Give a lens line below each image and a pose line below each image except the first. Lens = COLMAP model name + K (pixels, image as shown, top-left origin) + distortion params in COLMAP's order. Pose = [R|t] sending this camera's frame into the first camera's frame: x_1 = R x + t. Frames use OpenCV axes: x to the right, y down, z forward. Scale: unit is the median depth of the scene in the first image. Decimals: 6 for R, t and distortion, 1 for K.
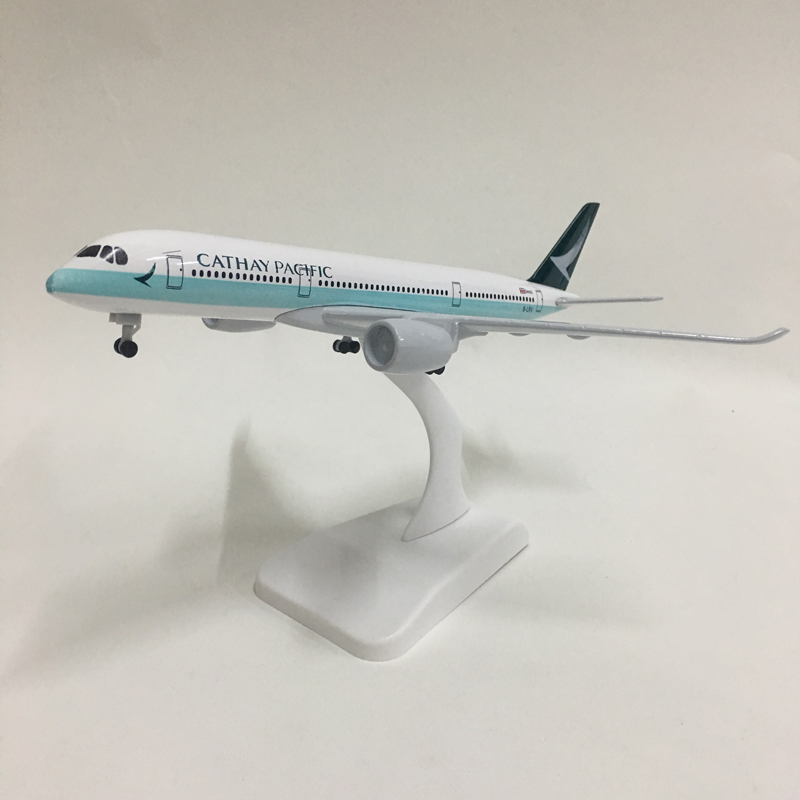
lens RADIAL K [[925.7, 0, 385.3], [0, 925.7, 400.5], [0, 0, 1]] dist [0.027718, -0.008323]
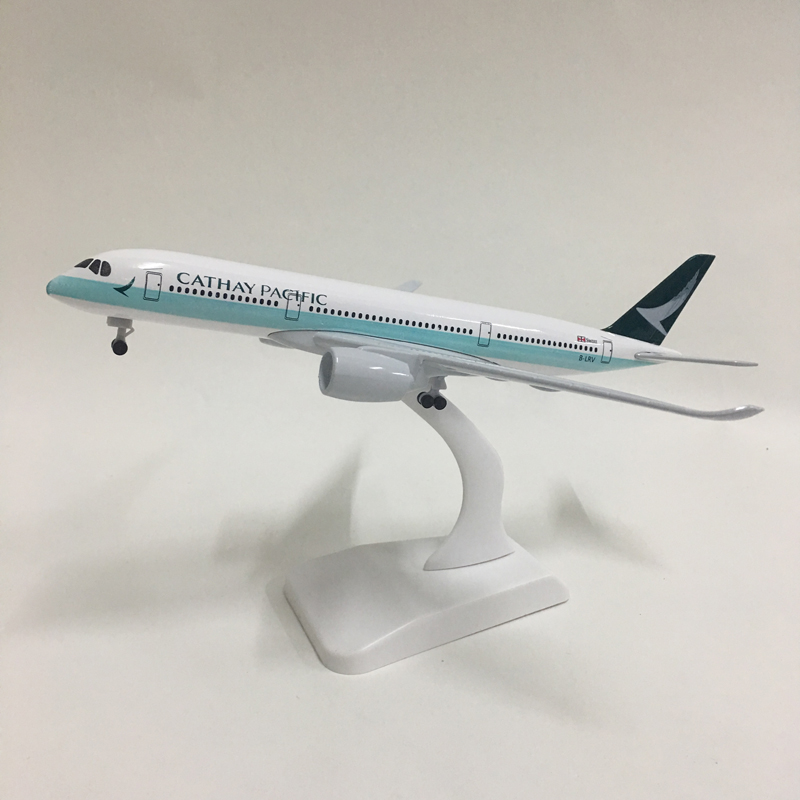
lens RADIAL K [[925.7, 0, 385.3], [0, 925.7, 400.5], [0, 0, 1]] dist [0.027718, -0.008323]
pose [[0.908819, 0.127134, -0.397346, 0.471657], [-0.140535, 0.990065, -0.004655, -0.029340], [0.392807, 0.060071, 0.917657, 0.050912]]
